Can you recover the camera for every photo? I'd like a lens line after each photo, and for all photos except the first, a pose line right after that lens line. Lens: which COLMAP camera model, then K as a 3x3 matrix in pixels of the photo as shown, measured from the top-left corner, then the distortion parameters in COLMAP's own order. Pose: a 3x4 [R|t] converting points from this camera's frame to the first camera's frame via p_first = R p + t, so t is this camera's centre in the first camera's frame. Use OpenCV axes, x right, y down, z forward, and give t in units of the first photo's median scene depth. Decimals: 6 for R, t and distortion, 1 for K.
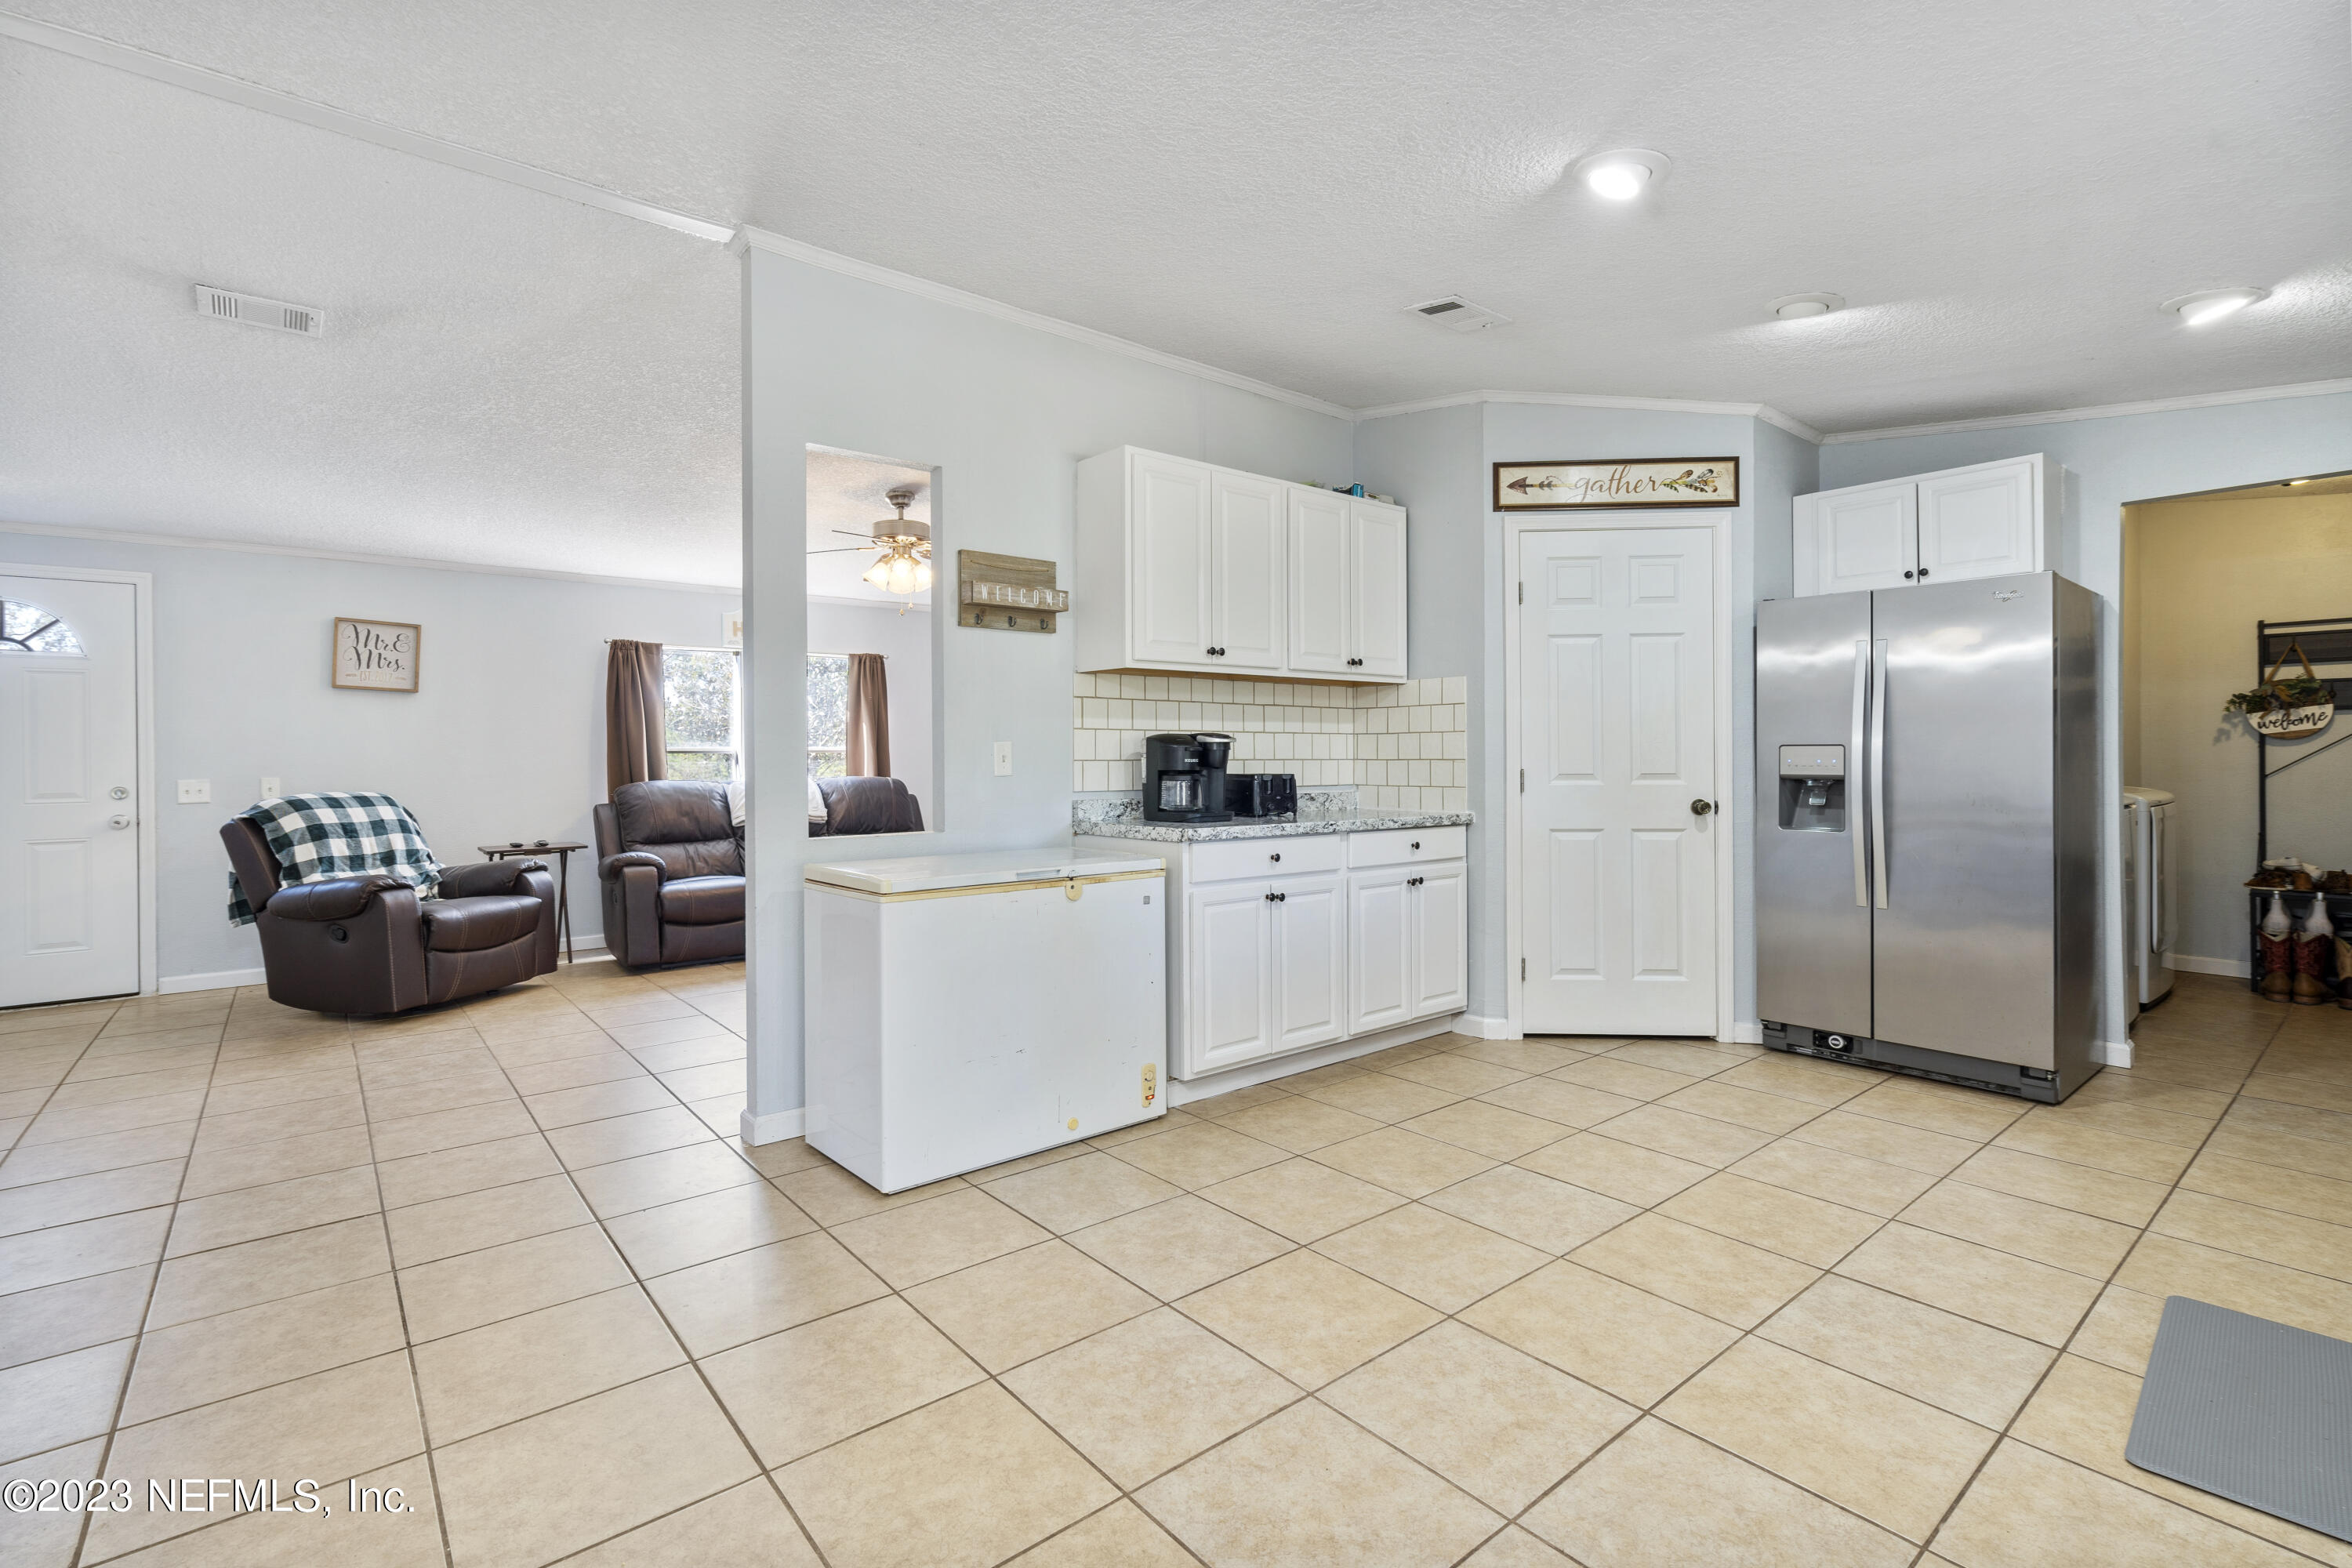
lens RADIAL K [[1067.6, 0, 1177.2], [0, 1067.6, 758.0], [0, 0, 1]] dist [-0.002117, 0.000064]
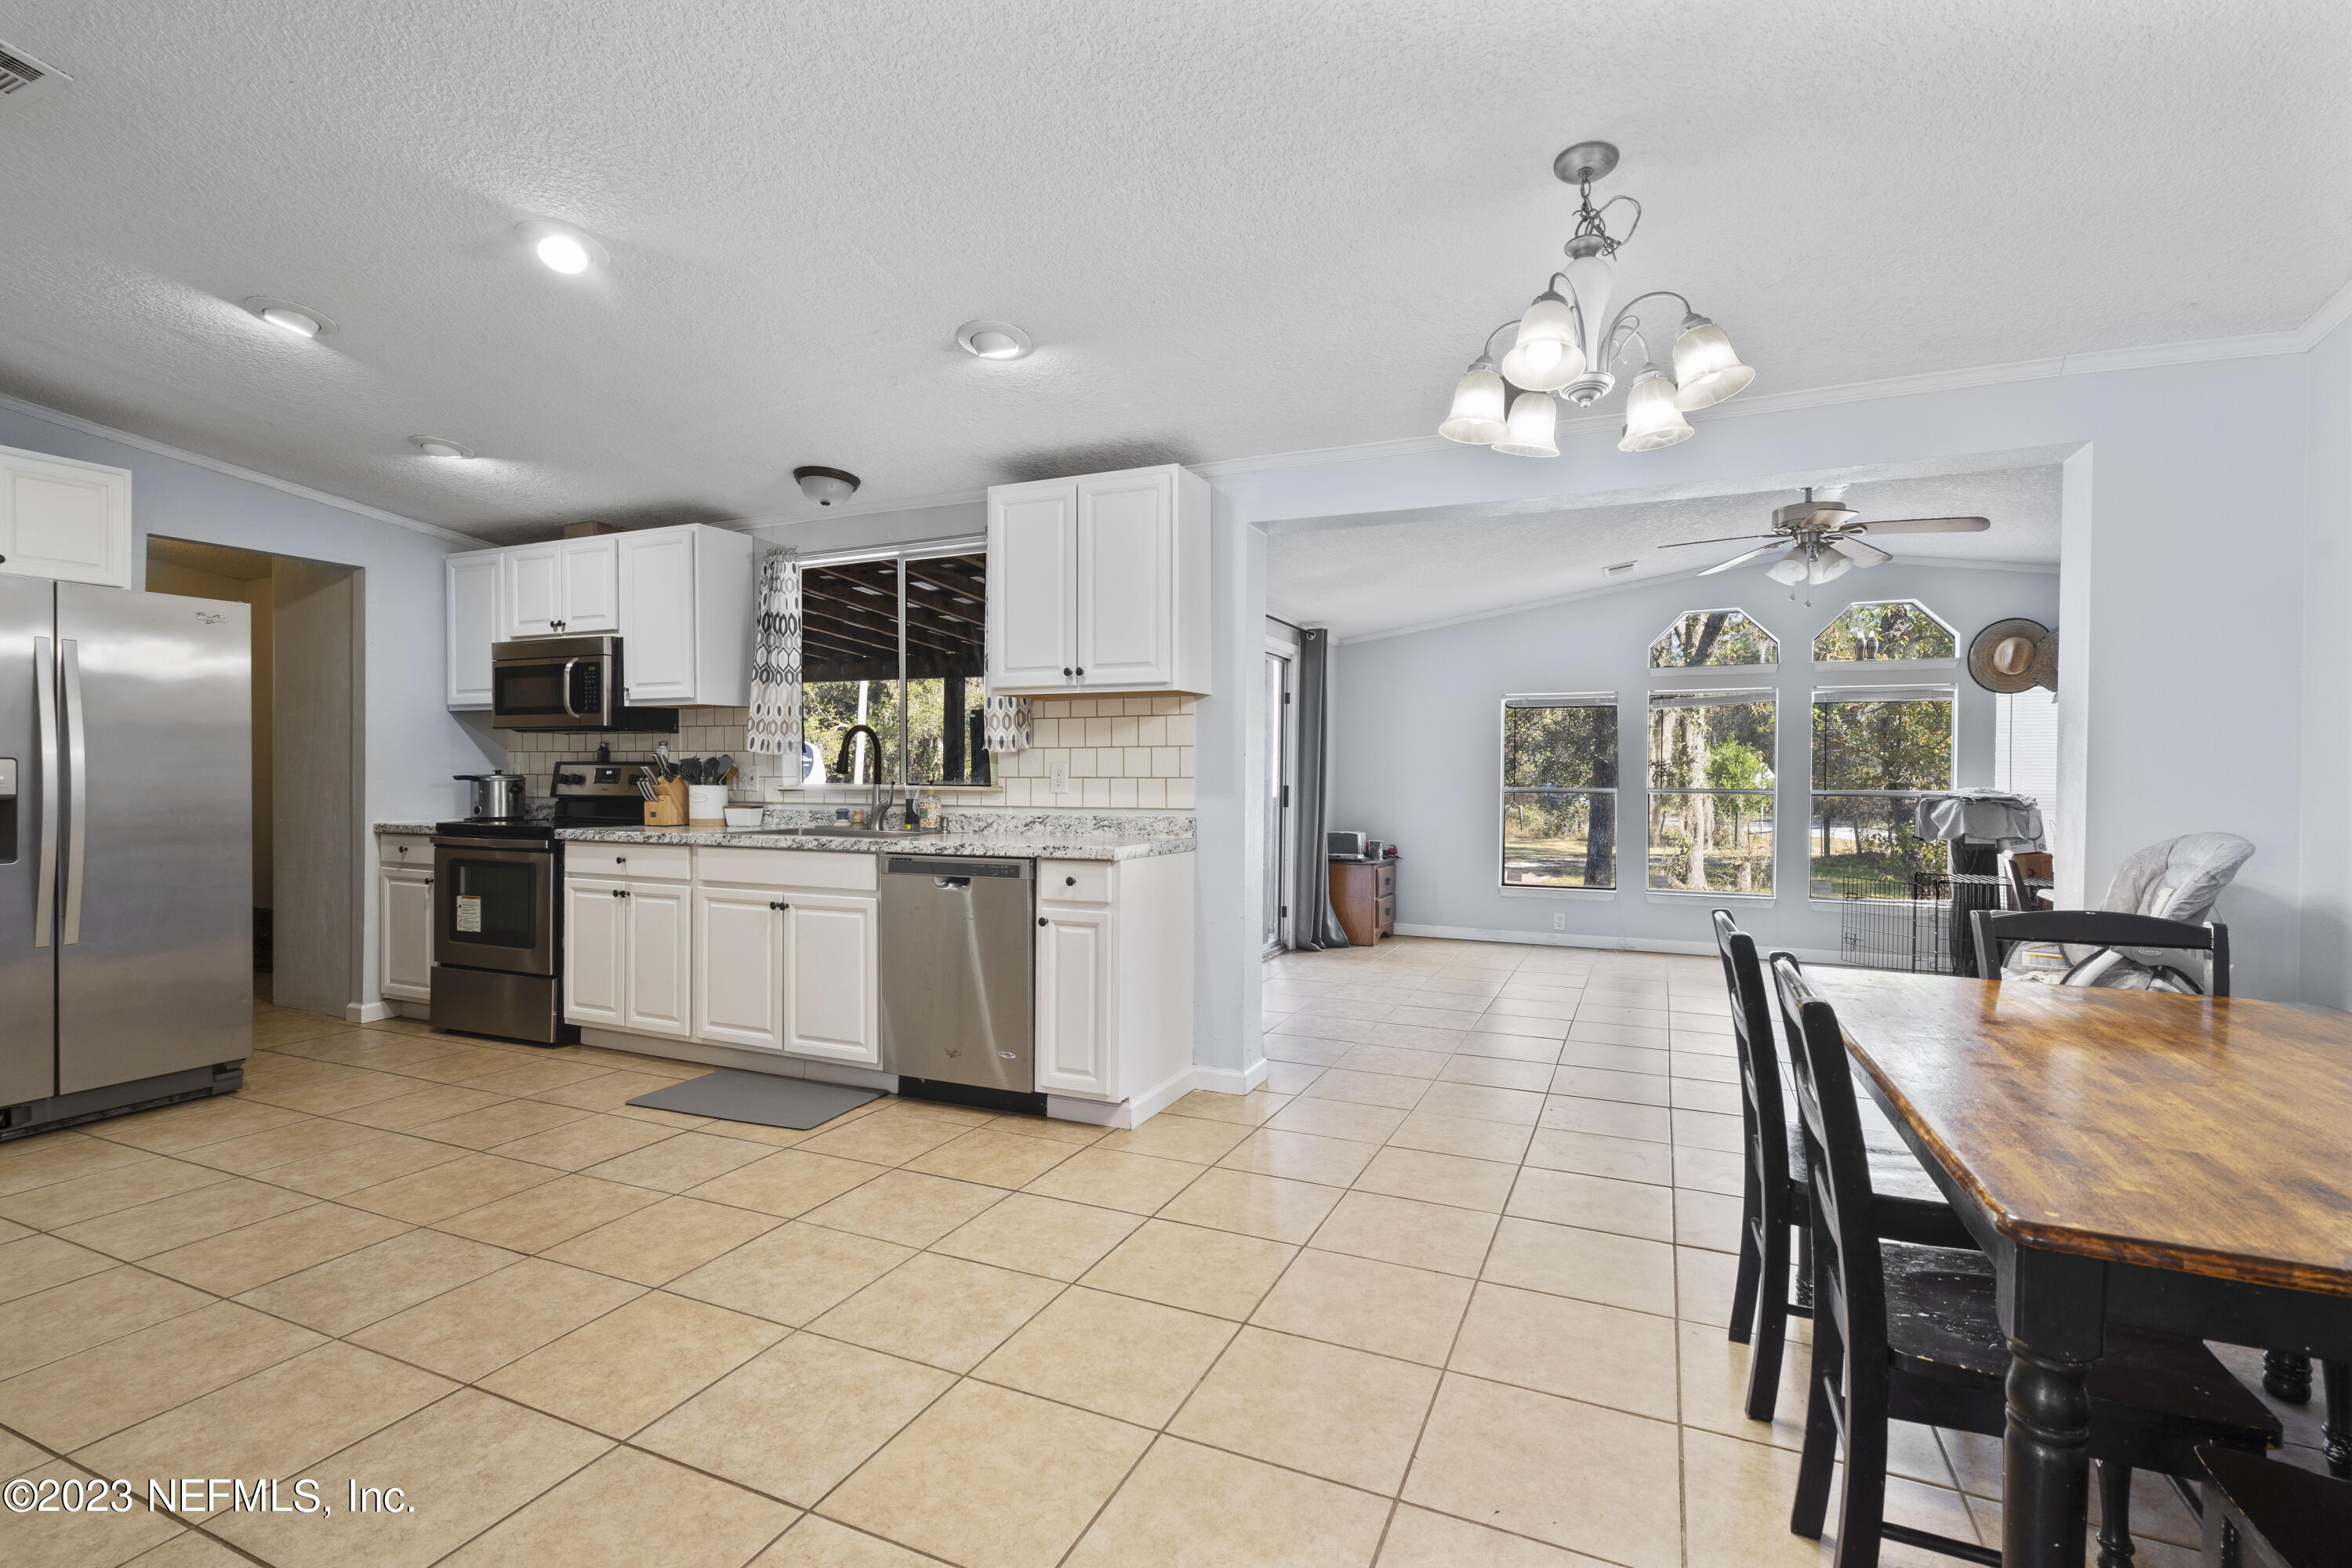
lens RADIAL K [[1078.8, 0, 1174.4], [0, 1078.8, 777.8], [0, 0, 1]] dist [-0.000824, 0.000709]
pose [[-0.438141, -0.003308, 0.898900, -0.541991], [-0.001717, 0.999994, 0.002843, -0.000178], [-0.898904, -0.000298, -0.438145, 0.568530]]
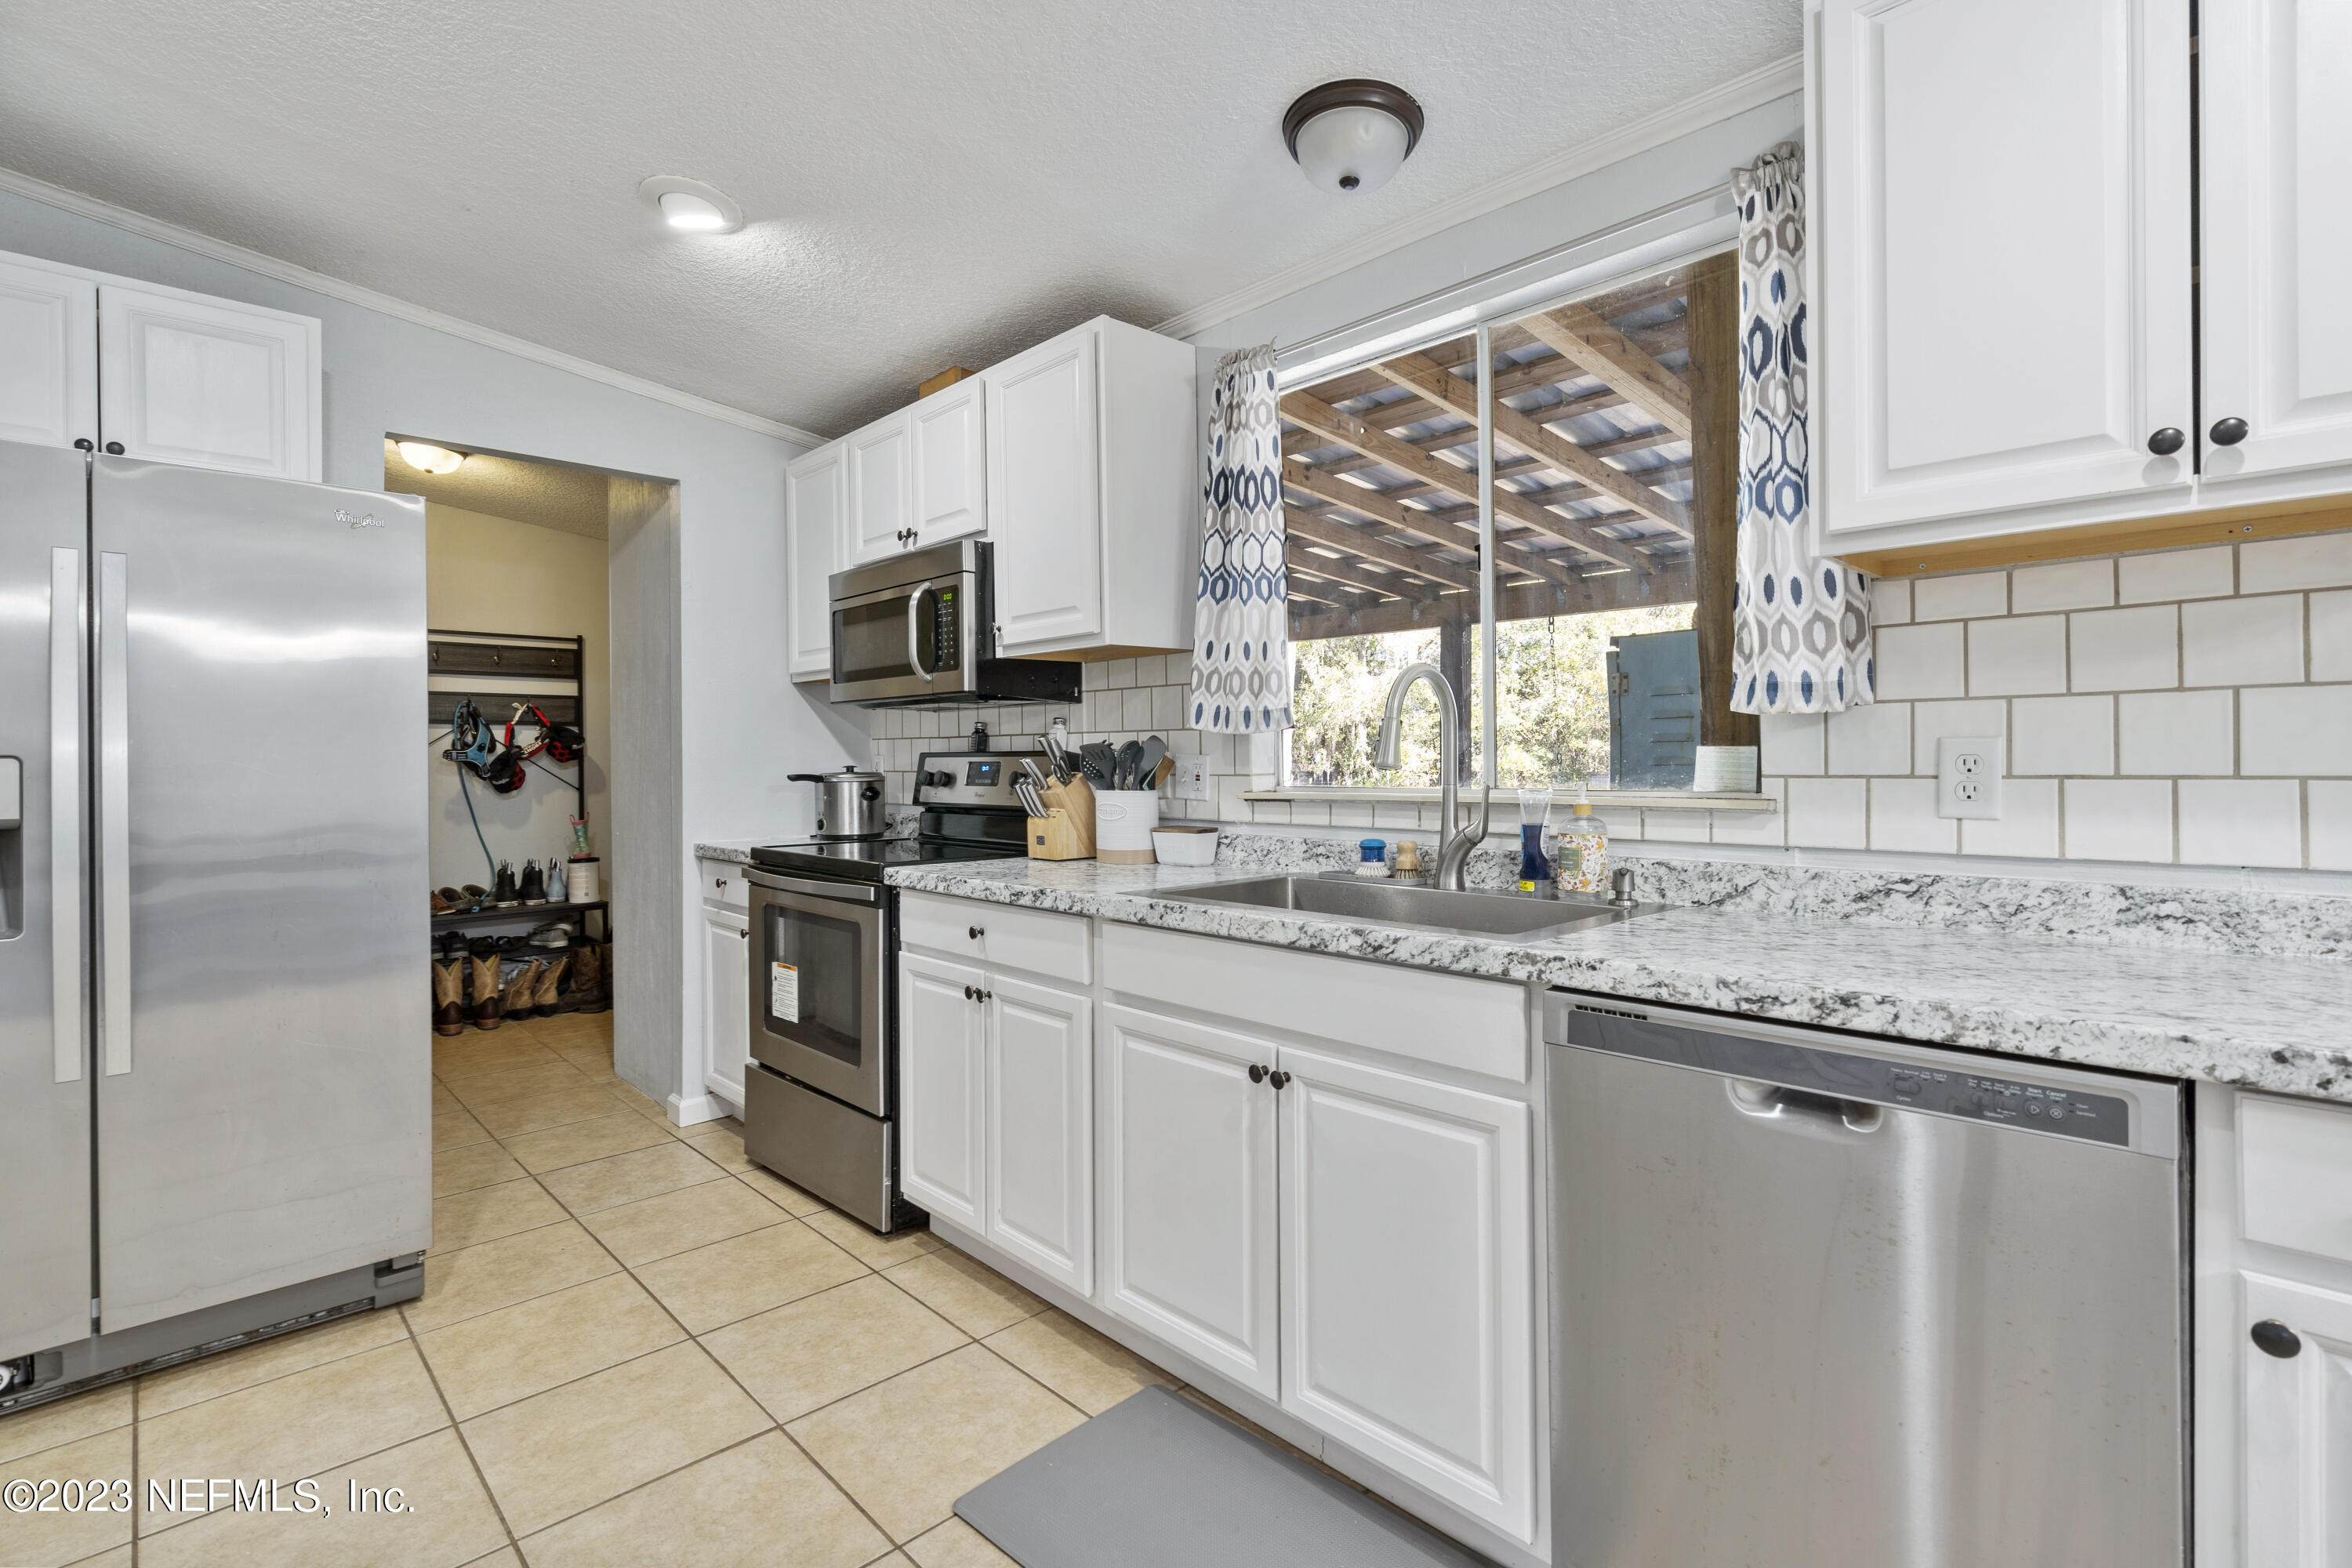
lens RADIAL K [[1079.8, 0, 1177.2], [0, 1079.8, 746.3], [0, 0, 1]] dist [-0.002500, 0.000607]
pose [[-0.079801, 0.016135, 0.996680, 0.098478], [0.007545, 0.999850, -0.015582, -0.004727], [-0.996782, 0.006276, -0.079911, 0.529997]]
